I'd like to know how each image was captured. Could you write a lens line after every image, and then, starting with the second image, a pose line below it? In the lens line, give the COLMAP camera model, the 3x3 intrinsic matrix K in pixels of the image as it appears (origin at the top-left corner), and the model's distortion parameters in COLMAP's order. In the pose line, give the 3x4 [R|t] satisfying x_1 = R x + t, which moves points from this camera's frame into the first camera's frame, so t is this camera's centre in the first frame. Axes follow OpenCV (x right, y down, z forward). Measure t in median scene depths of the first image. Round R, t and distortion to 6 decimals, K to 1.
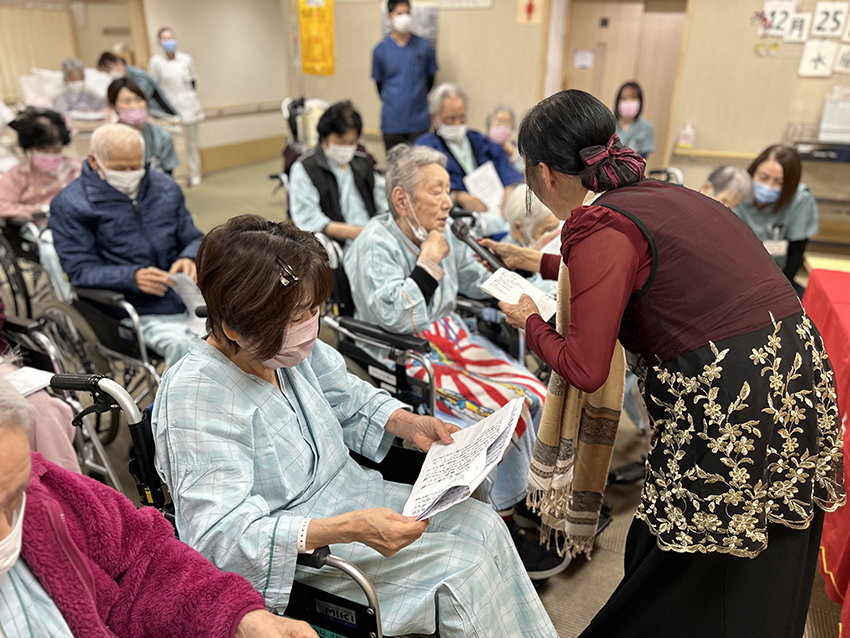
lens RADIAL K [[641.1, 0, 424.2], [0, 641.1, 320.6], [0, 0, 1]] dist [0.037363, 0.000405]
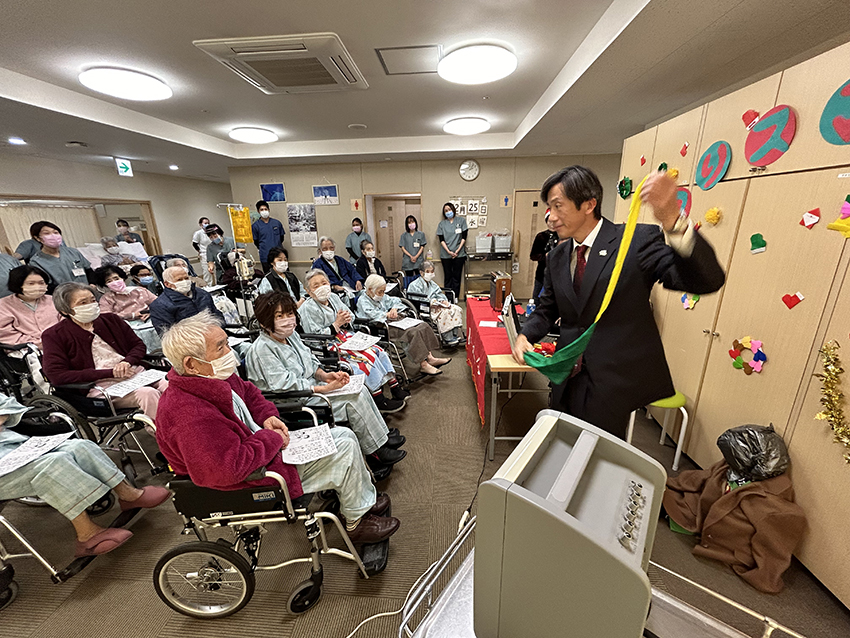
lens RADIAL K [[339.4, 0, 426.4], [0, 339.4, 319.4], [0, 0, 1]] dist [0.003794, 0.000497]
pose [[0.946652, -0.128403, 0.295571, -0.014298], [0.154929, 0.985580, -0.068045, 0.044729], [-0.282571, 0.110207, 0.952894, -0.185814]]
